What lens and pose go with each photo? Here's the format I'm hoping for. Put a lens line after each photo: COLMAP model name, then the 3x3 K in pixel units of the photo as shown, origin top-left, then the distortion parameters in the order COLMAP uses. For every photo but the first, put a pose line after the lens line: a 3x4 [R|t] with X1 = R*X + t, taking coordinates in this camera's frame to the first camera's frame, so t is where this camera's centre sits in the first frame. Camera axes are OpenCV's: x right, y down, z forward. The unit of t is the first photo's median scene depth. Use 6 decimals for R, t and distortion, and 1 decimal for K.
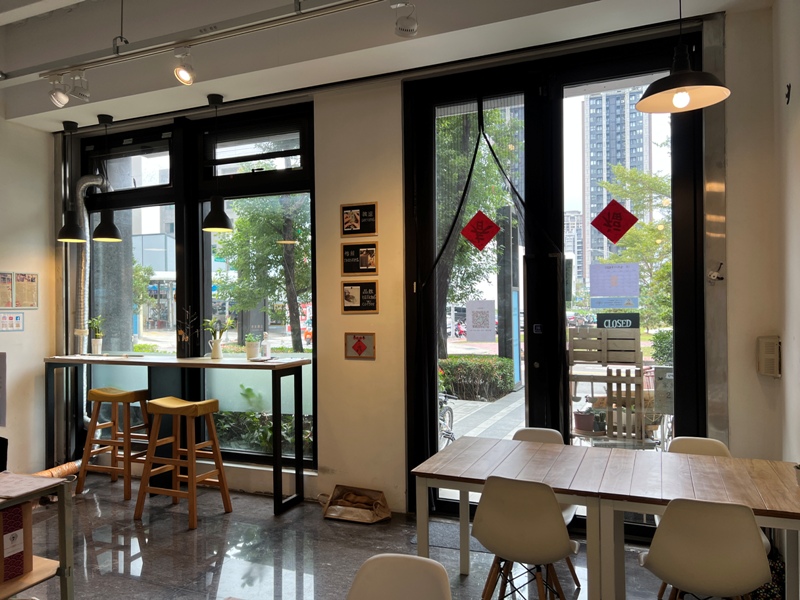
lens RADIAL K [[604.8, 0, 399.9], [0, 604.8, 302.9], [0, 0, 1]] dist [0.033949, -0.003328]
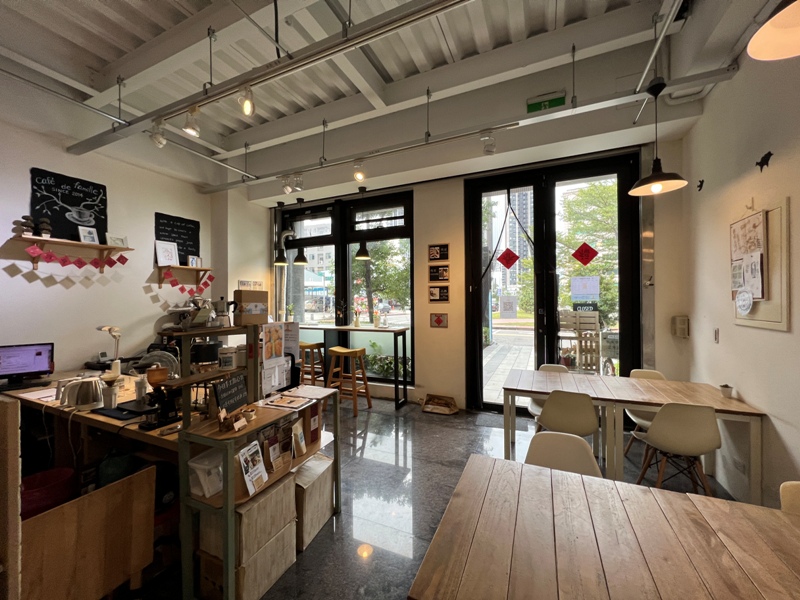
lens RADIAL K [[318.6, 0, 400.1], [0, 318.6, 297.1], [0, 0, 1]] dist [0.003877, 0.000162]
pose [[0.999837, 0.002715, -0.017847, -0.171050], [-0.002773, 0.999991, -0.003196, 0.003340], [0.017838, 0.003245, 0.999836, 0.011976]]
